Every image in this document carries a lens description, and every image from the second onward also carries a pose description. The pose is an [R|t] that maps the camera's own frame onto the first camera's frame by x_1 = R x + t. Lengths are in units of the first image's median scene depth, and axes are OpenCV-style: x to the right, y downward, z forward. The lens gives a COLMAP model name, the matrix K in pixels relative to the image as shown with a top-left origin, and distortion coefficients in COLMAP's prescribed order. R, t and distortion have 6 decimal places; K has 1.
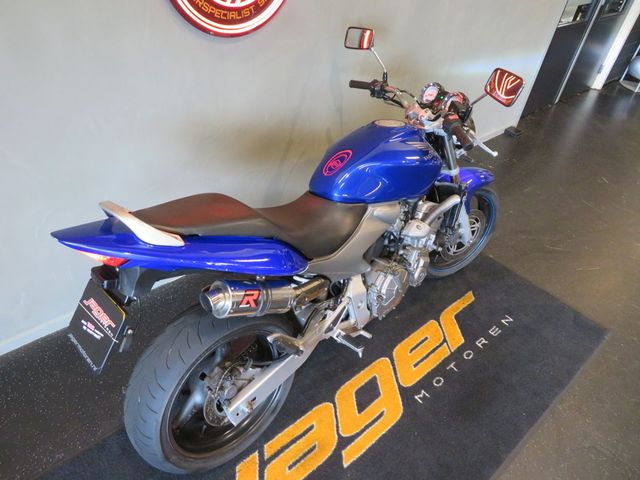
lens RADIAL K [[458.5, 0, 320.0], [0, 458.5, 240.0], [0, 0, 1]] dist [-0.007249, 0.002983]
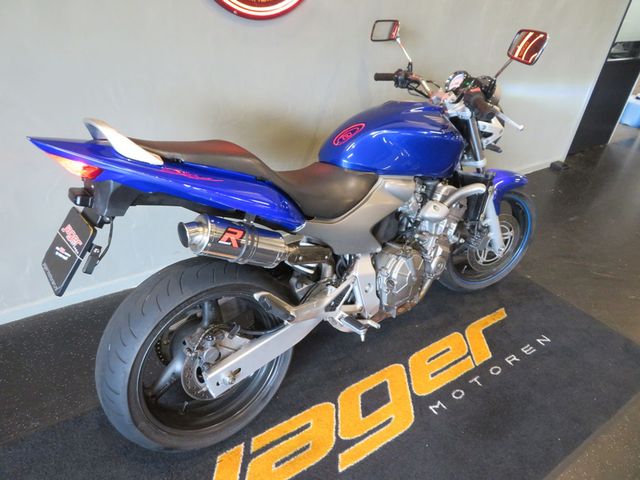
lens RADIAL K [[459.5, 0, 321.4], [0, 459.5, 241.8], [0, 0, 1]] dist [-0.004953, 0.001026]
pose [[0.993376, 0.050091, -0.103421, 0.083584], [-0.063050, 0.990011, -0.126106, 0.166491], [0.096072, 0.131791, 0.986611, 0.073108]]
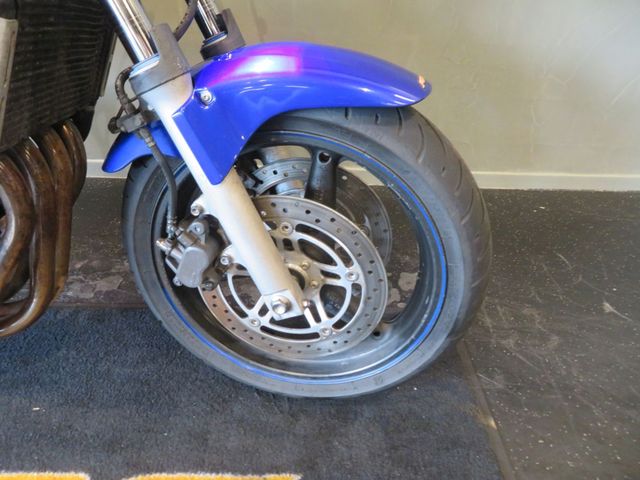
lens RADIAL K [[458.5, 0, 320.0], [0, 458.5, 240.0], [0, 0, 1]] dist [-0.007249, 0.002983]
pose [[0.772119, 0.335331, -0.539802, 0.638577], [-0.383023, 0.923380, 0.025749, -0.069928], [0.507076, 0.186875, 0.841398, 1.004209]]
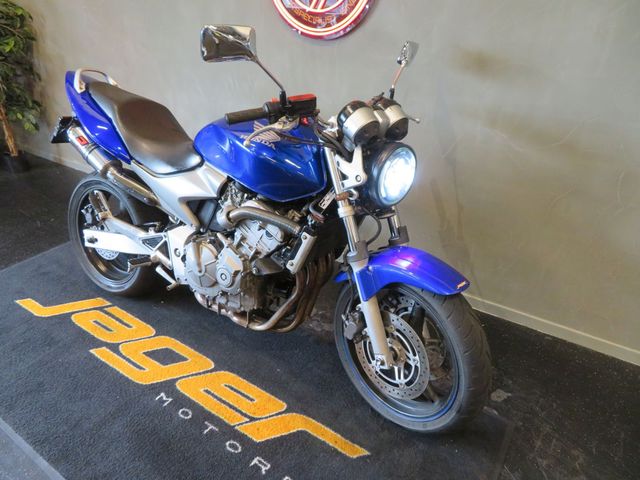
lens RADIAL K [[458.5, 0, 320.0], [0, 458.5, 240.0], [0, 0, 1]] dist [-0.007249, 0.002983]
pose [[0.241102, 0.368556, -0.897795, 1.058339], [-0.598589, 0.784638, 0.161352, -0.236333], [0.763911, 0.498508, 0.409792, 0.787738]]
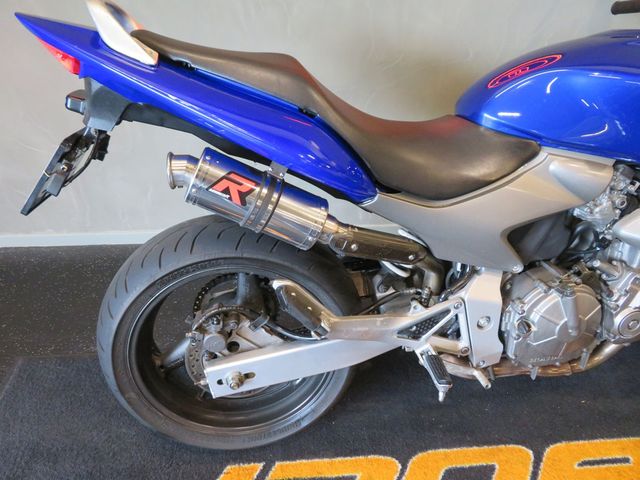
lens RADIAL K [[458.5, 0, 320.0], [0, 458.5, 240.0], [0, 0, 1]] dist [-0.007249, 0.002983]
pose [[0.796305, 0.279001, -0.536709, 0.199509], [-0.329760, 0.944064, 0.001499, 0.106583], [0.507106, 0.175791, 0.843766, 0.378268]]
